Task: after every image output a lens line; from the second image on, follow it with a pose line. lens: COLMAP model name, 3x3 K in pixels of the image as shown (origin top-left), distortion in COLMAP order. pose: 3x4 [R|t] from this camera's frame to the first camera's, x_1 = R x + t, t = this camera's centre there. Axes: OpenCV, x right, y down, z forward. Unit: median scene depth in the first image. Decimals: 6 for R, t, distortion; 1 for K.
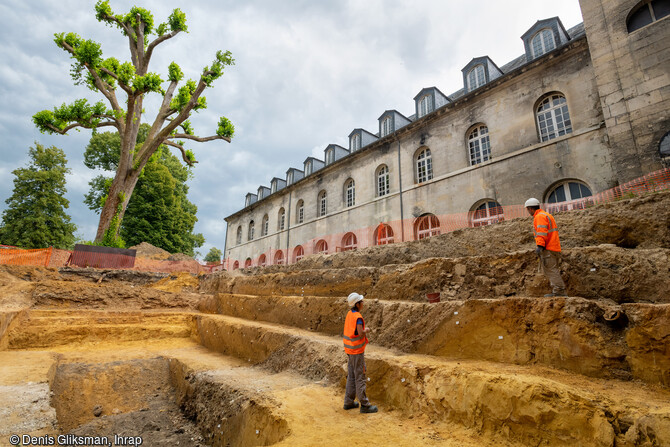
lens RADIAL K [[328.5, 0, 335.0], [0, 328.5, 223.5], [0, 0, 1]] dist [0.000029, 0.000310]
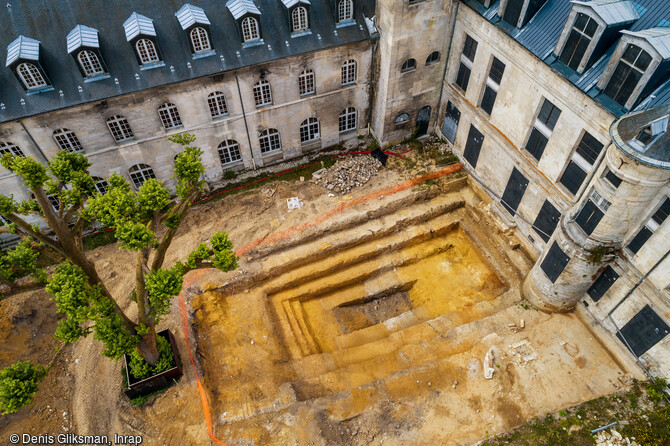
lens RADIAL K [[458.3, 0, 335.0], [0, 458.3, 223.0], [0, 0, 1]] dist [0.003696, 0.001616]
pose [[0.266665, -0.747942, 0.607842, -1.073540], [-0.247280, 0.556472, 0.793216, -1.364421], [-0.931527, -0.361830, -0.036559, 0.675080]]
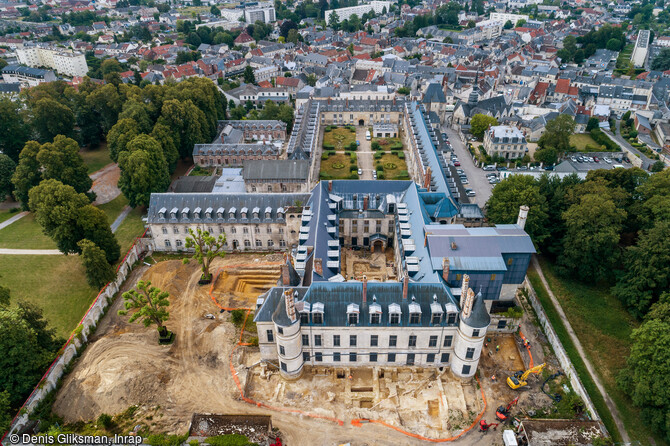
lens RADIAL K [[458.3, 0, 335.0], [0, 458.3, 223.0], [0, 0, 1]] dist [0.003696, 0.001616]
pose [[0.632996, -0.422884, 0.648448, -3.365770], [-0.196725, 0.722258, 0.663056, -5.020710], [-0.748743, -0.547278, 0.373994, -2.315413]]
